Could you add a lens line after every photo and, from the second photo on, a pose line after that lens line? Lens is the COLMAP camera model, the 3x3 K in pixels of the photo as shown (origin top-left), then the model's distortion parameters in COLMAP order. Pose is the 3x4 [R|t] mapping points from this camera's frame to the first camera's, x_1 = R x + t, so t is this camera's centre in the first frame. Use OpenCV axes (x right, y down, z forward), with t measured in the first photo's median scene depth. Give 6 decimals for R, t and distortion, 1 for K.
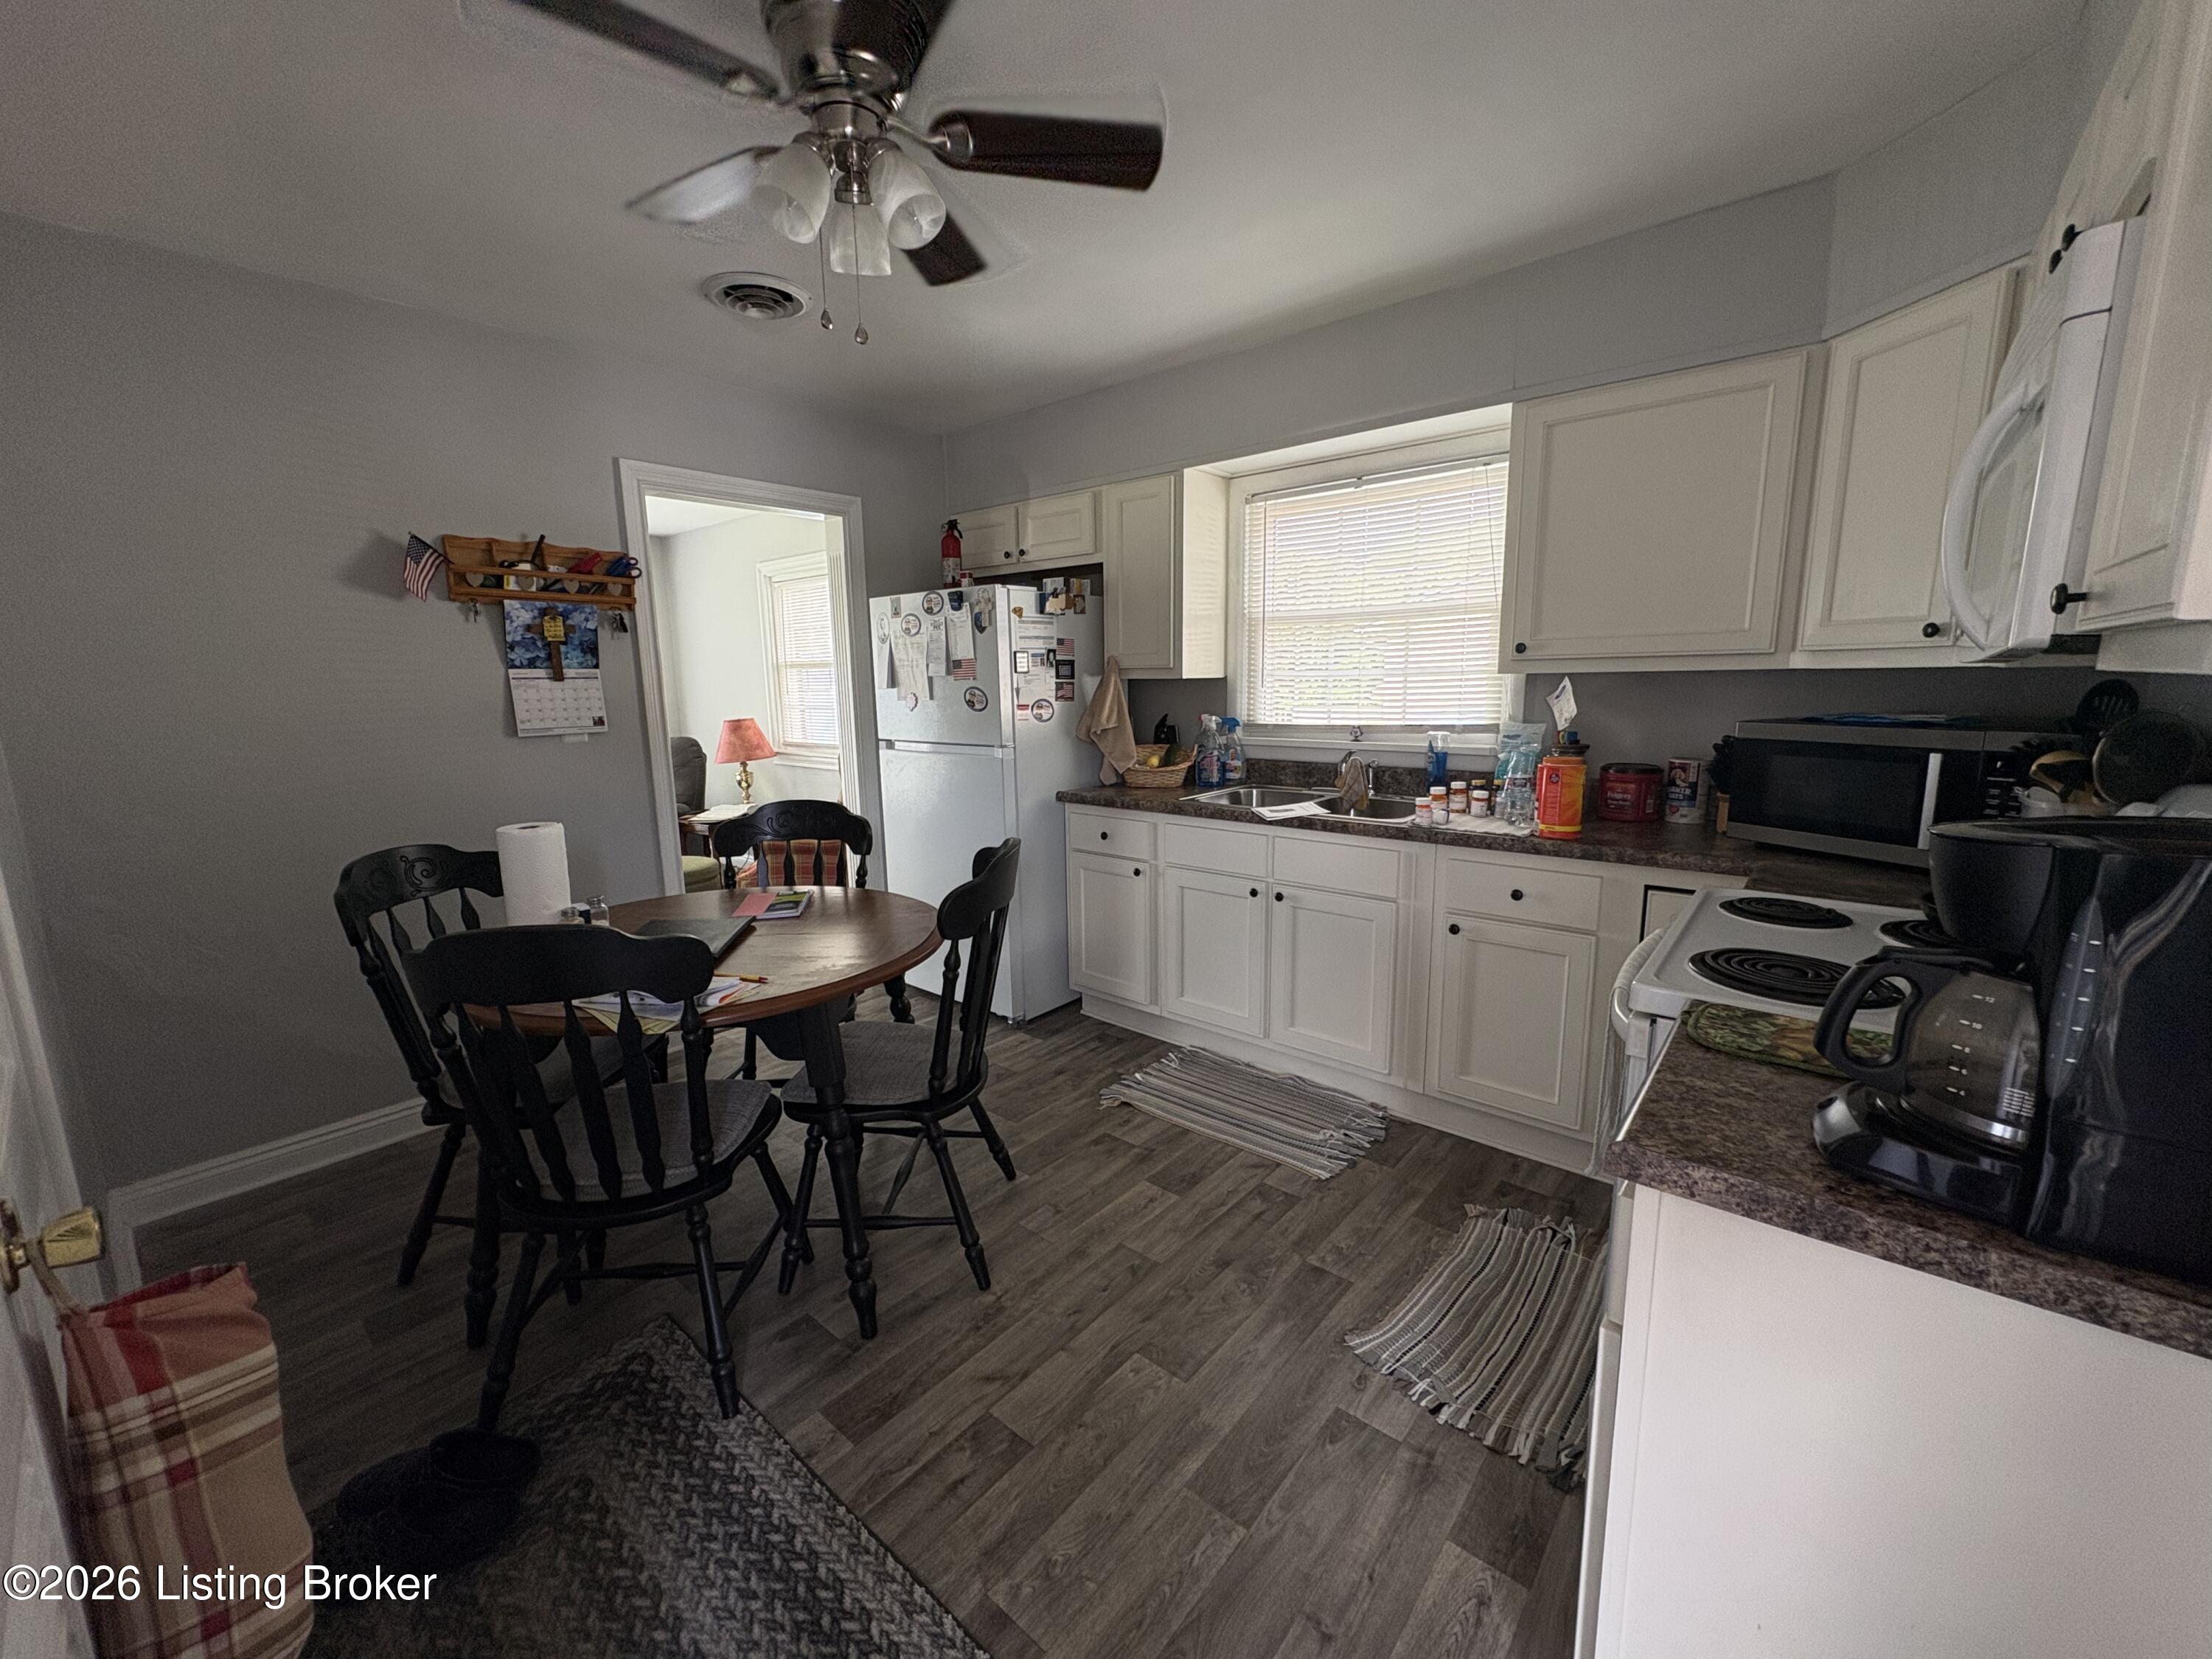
lens RADIAL K [[895.8, 0, 1106.0], [0, 895.8, 829.5], [0, 0, 1]] dist [0.000529, 0.000226]
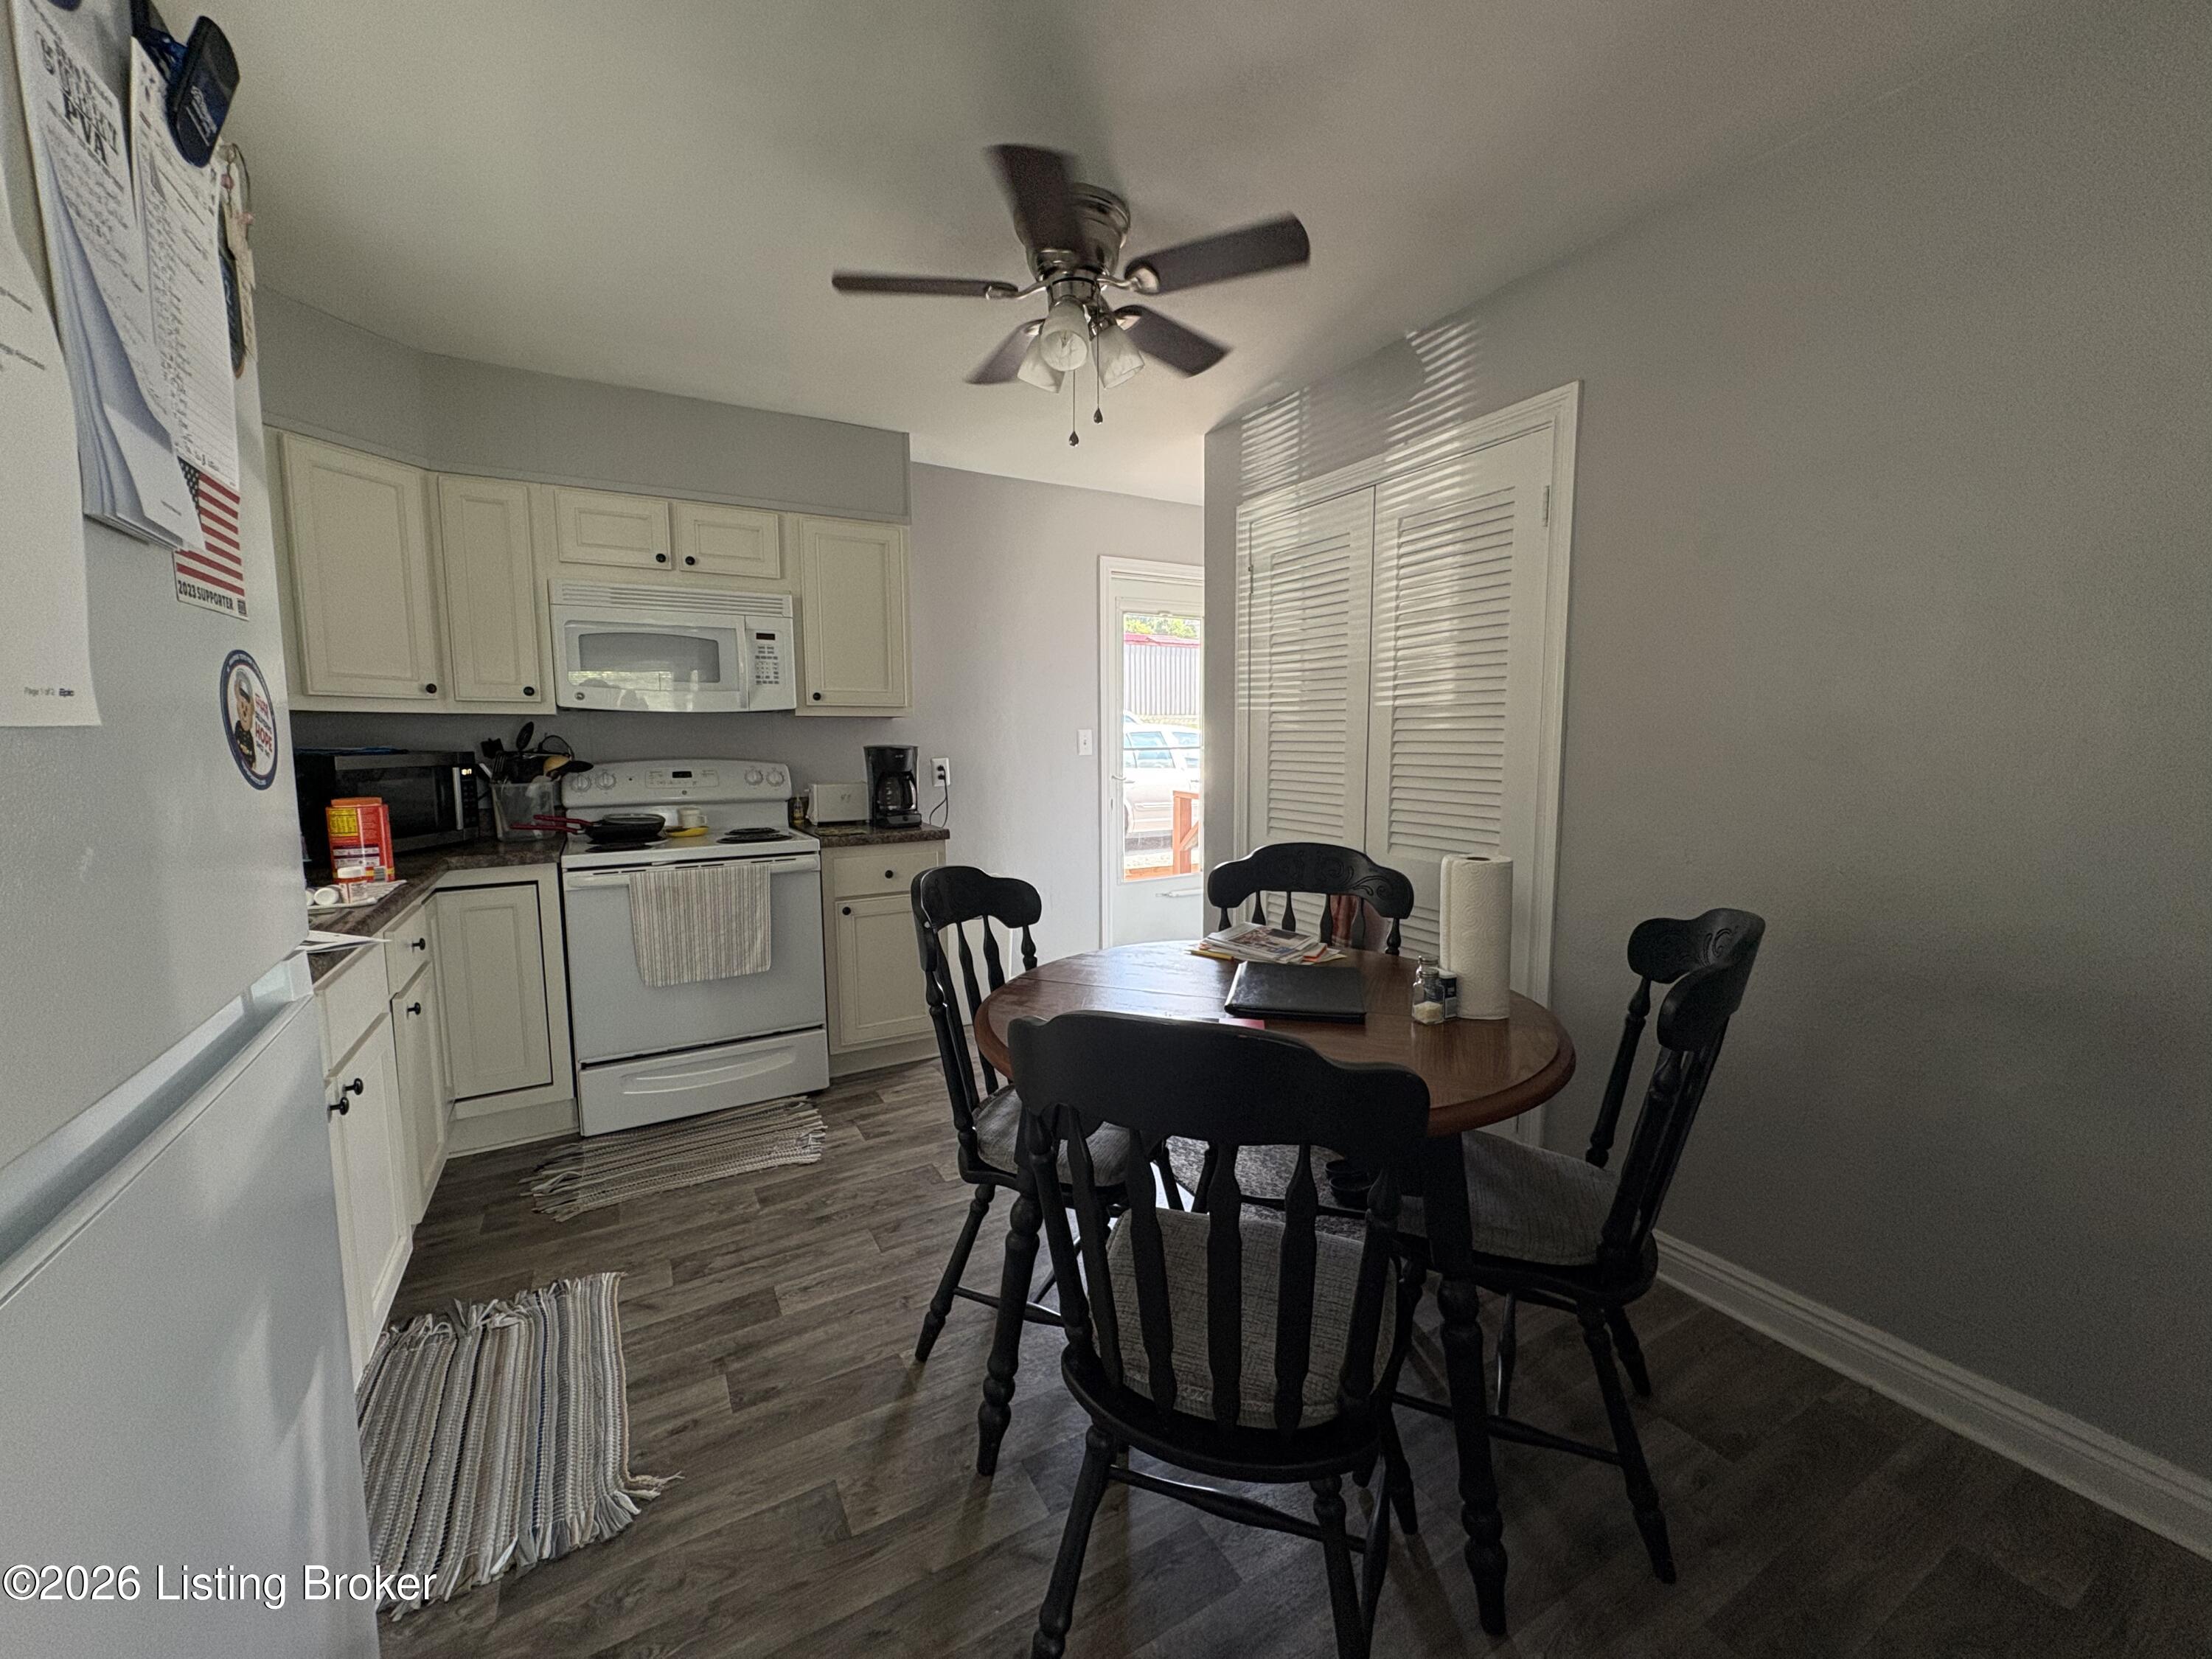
lens RADIAL K [[895.8, 0, 1106.0], [0, 895.8, 829.5], [0, 0, 1]] dist [0.000529, 0.000226]
pose [[-0.938621, -0.017628, 0.344501, -0.528520], [0.077904, 0.962059, 0.261483, -0.232008], [-0.336039, 0.272271, -0.901635, 1.589406]]
